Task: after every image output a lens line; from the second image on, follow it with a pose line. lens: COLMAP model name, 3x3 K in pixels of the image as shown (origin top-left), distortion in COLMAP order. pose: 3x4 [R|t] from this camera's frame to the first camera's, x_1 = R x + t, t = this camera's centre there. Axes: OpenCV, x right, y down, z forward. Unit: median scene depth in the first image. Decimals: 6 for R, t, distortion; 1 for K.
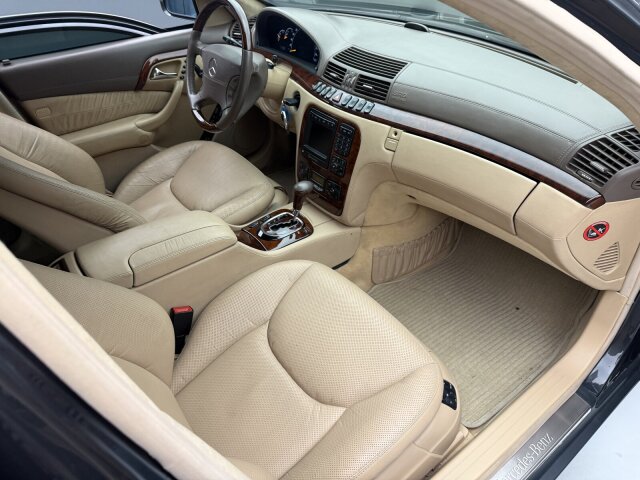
lens RADIAL K [[456.7, 0, 320.0], [0, 456.7, 240.0], [0, 0, 1]] dist [0.077972, -0.110348]
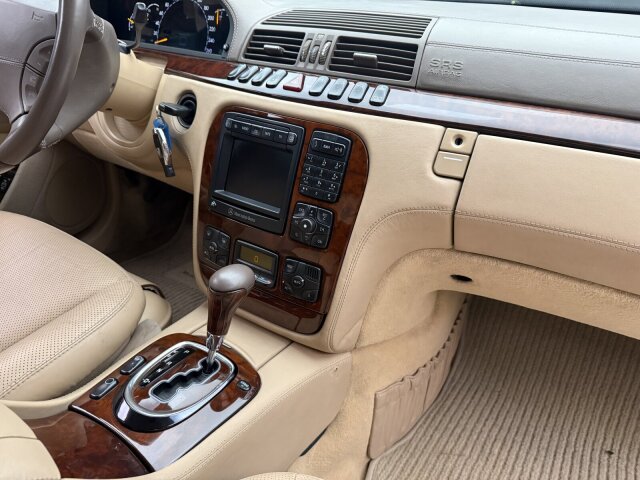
lens RADIAL K [[457.4, 0, 321.4], [0, 457.4, 226.3], [0, 0, 1]] dist [0.007581, 0.001263]
pose [[0.932828, -0.058685, 0.355510, -0.104114], [0.131900, 0.973781, -0.185348, -0.072990], [-0.335312, 0.219789, 0.916111, 0.557730]]
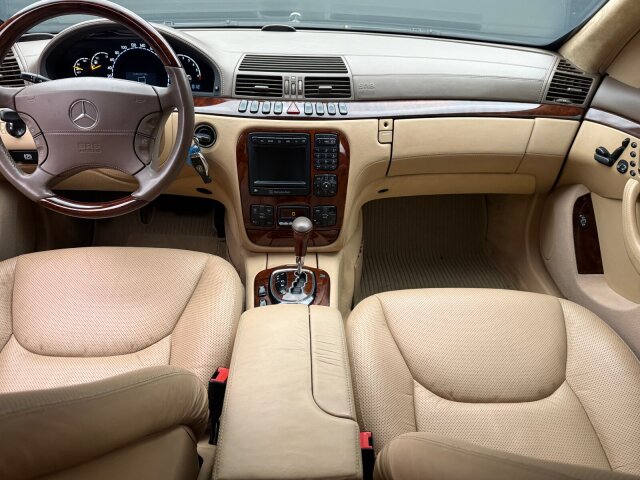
lens RADIAL K [[456.7, 0, 320.0], [0, 456.7, 240.0], [0, 0, 1]] dist [0.077972, -0.110348]
pose [[0.558729, -0.385977, 0.734060, -0.582571], [0.458500, 0.881299, 0.114409, -0.164215], [-0.691085, 0.272643, 0.669378, 0.452371]]
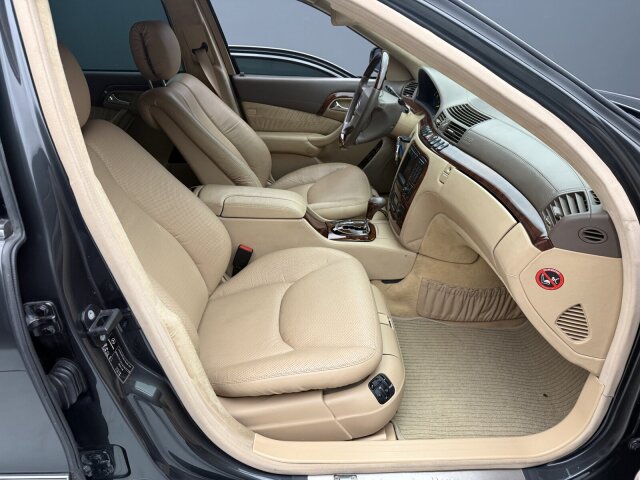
lens RADIAL K [[456.7, 0, 320.0], [0, 456.7, 240.0], [0, 0, 1]] dist [0.077972, -0.110348]
pose [[0.815538, 0.316574, -0.484437, 0.432203], [-0.396221, 0.915581, -0.068708, 0.112133], [0.421789, 0.247978, 0.872124, -0.064596]]
